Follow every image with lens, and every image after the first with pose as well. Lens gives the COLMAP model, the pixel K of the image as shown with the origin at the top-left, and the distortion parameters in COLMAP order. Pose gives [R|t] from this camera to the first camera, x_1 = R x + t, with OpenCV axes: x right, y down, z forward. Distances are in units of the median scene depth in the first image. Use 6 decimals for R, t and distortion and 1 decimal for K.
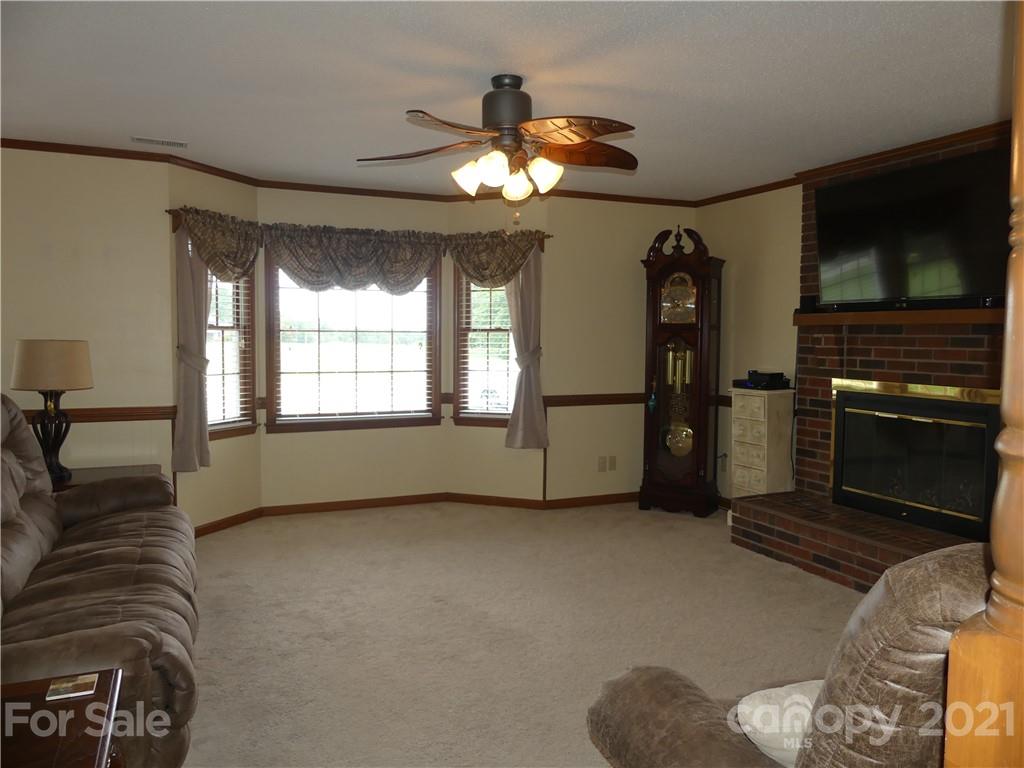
lens RADIAL K [[772.8, 0, 518.9], [0, 772.8, 381.1], [0, 0, 1]] dist [-0.031135, 0.036554]
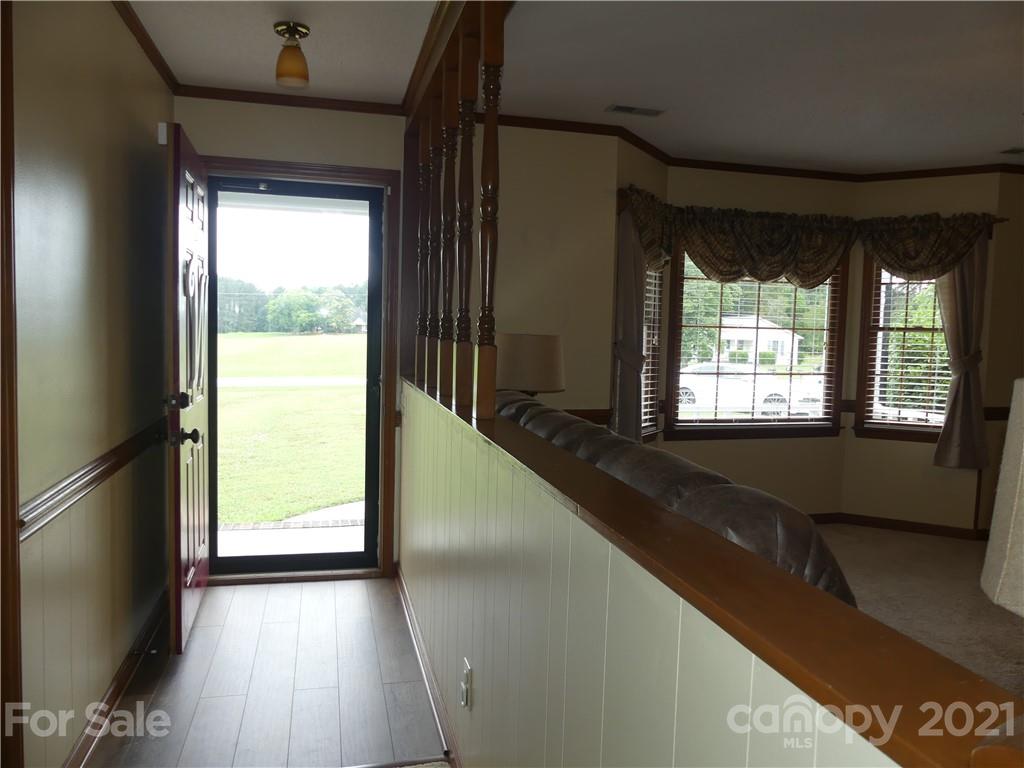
lens RADIAL K [[772.8, 0, 521.2], [0, 772.8, 386.1], [0, 0, 1]] dist [-0.031135, 0.036554]
pose [[0.986125, 0.027866, -0.163651, -0.339947], [-0.025865, 0.999563, 0.014340, -0.003628], [0.163979, -0.009909, 0.986414, 0.080726]]
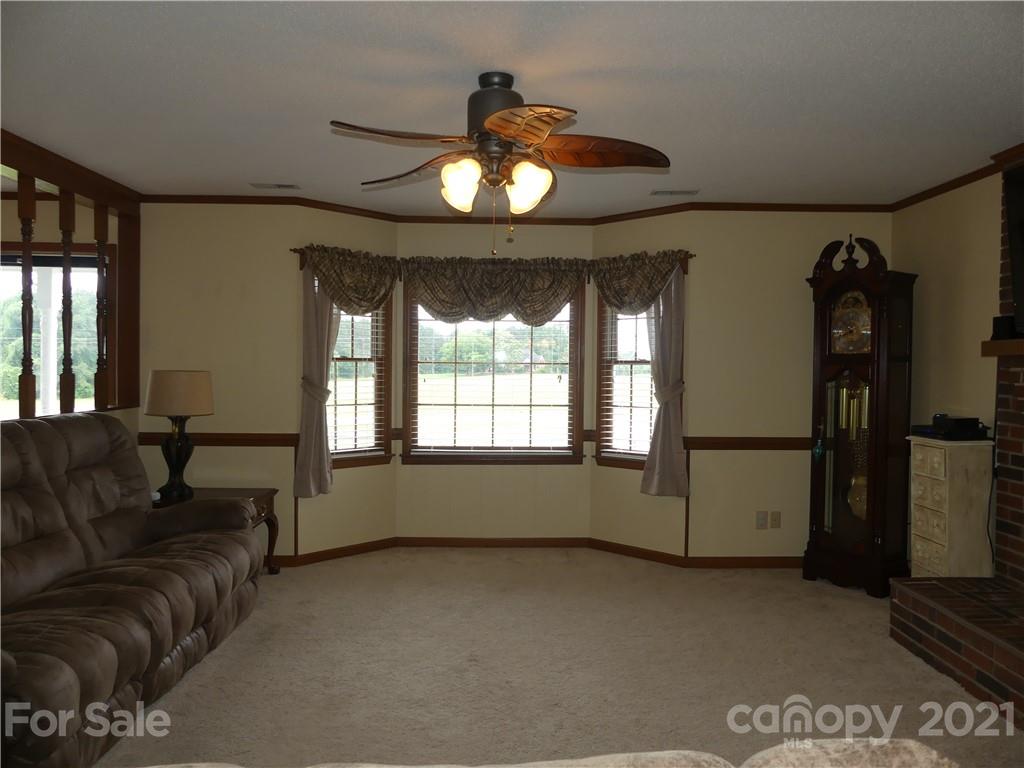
lens RADIAL K [[772.8, 0, 519.5], [0, 772.8, 381.6], [0, 0, 1]] dist [-0.031135, 0.036554]
pose [[0.922190, 0.010047, -0.386606, 0.200414], [-0.026107, 0.998999, -0.036313, -0.007075], [0.385854, 0.043580, 0.921530, 0.118686]]
